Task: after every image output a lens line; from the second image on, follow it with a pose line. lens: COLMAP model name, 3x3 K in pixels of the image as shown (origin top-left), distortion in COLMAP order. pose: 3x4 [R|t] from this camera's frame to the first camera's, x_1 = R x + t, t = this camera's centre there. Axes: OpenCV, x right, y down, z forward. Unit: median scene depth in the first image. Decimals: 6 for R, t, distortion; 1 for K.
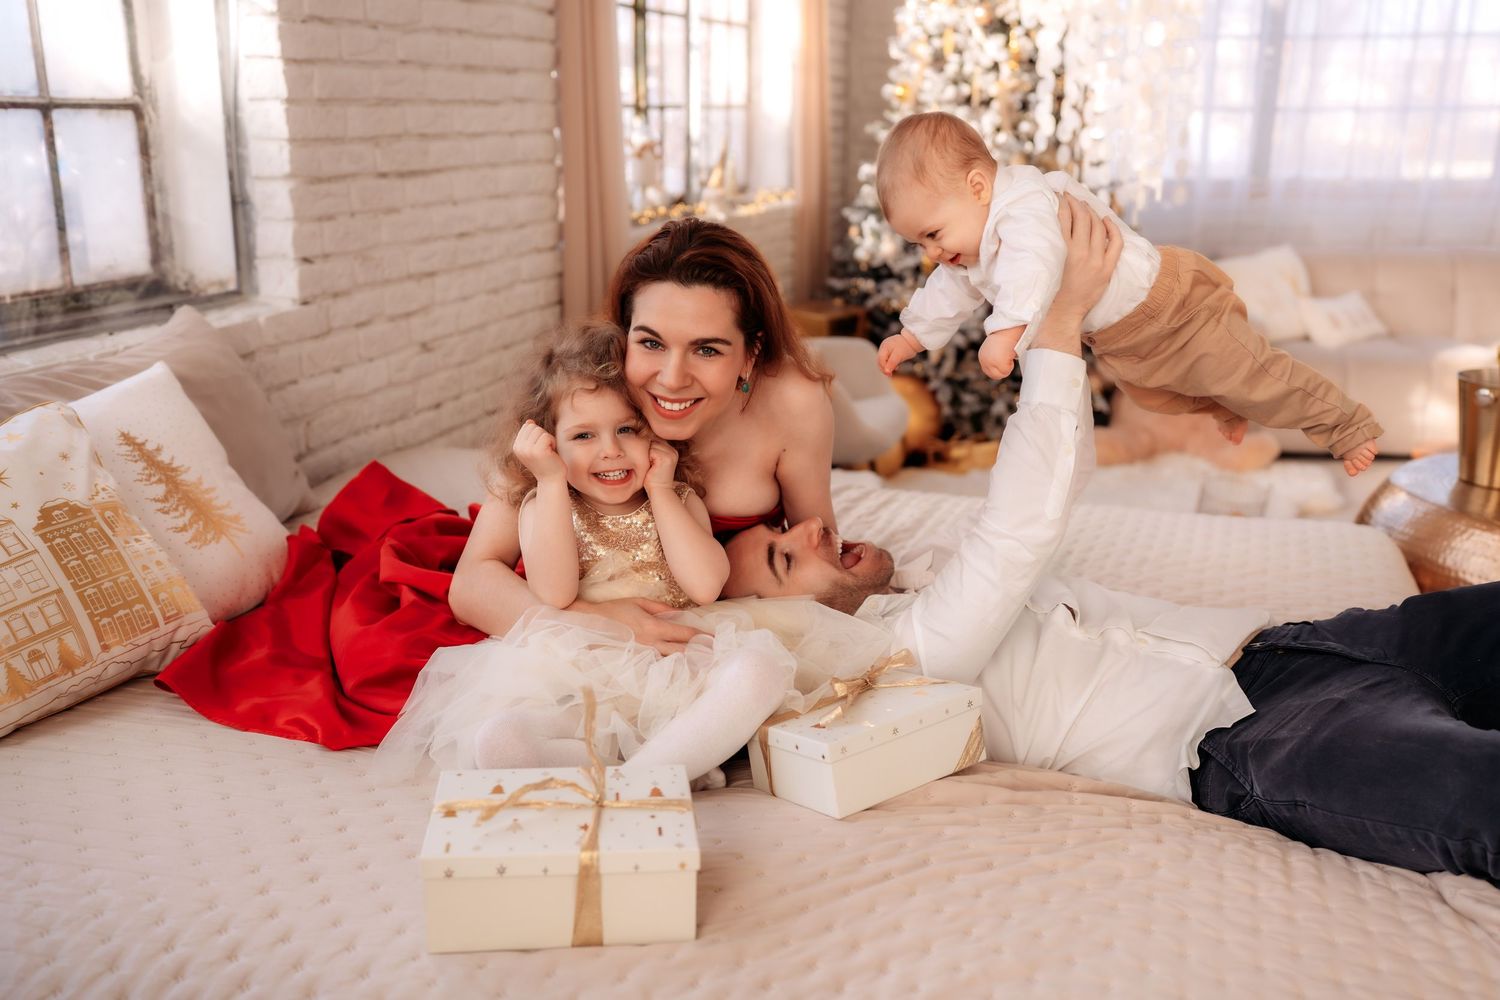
lens RADIAL K [[1510.7, 0, 750.0], [0, 1510.7, 500.0], [0, 0, 1]] dist [0.002475, -0.009368]
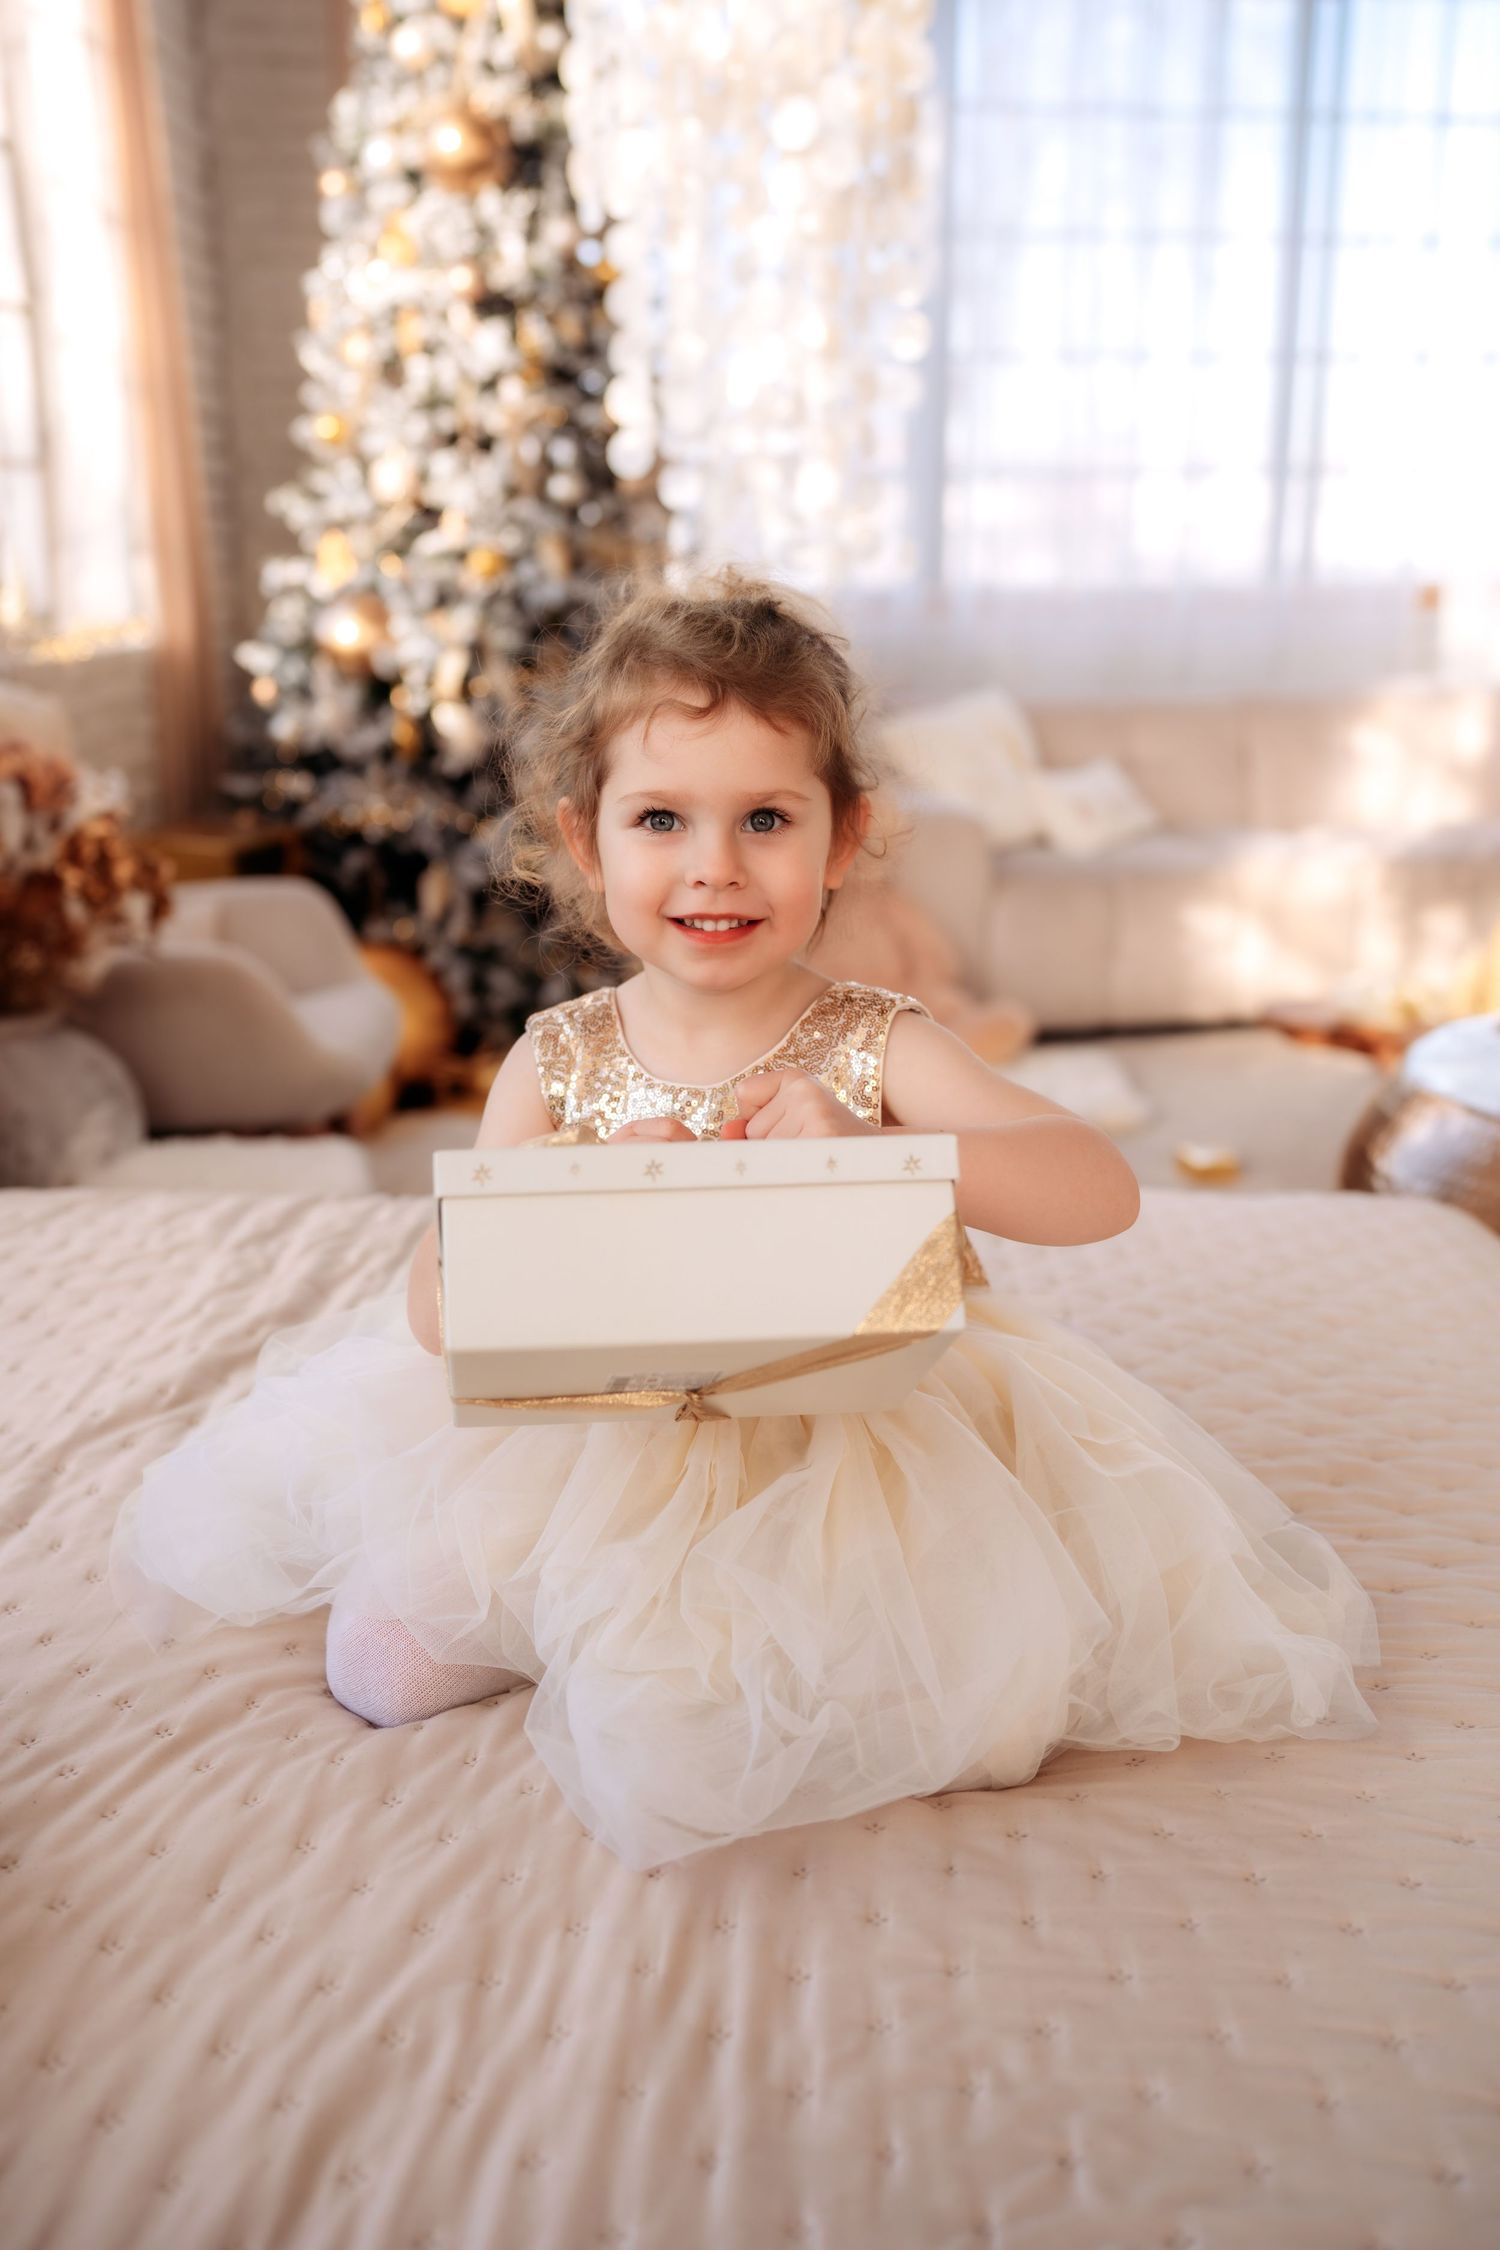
lens RADIAL K [[2266.0, 0, 750.0], [0, 2266.0, 1125.0], [0, 0, 1]] dist [0.002475, -0.009368]
pose [[0.962283, -0.087061, 0.257744, 0.013398], [0.087927, 0.996093, 0.008190, -0.012631], [-0.257450, 0.014782, 0.966178, 0.170788]]
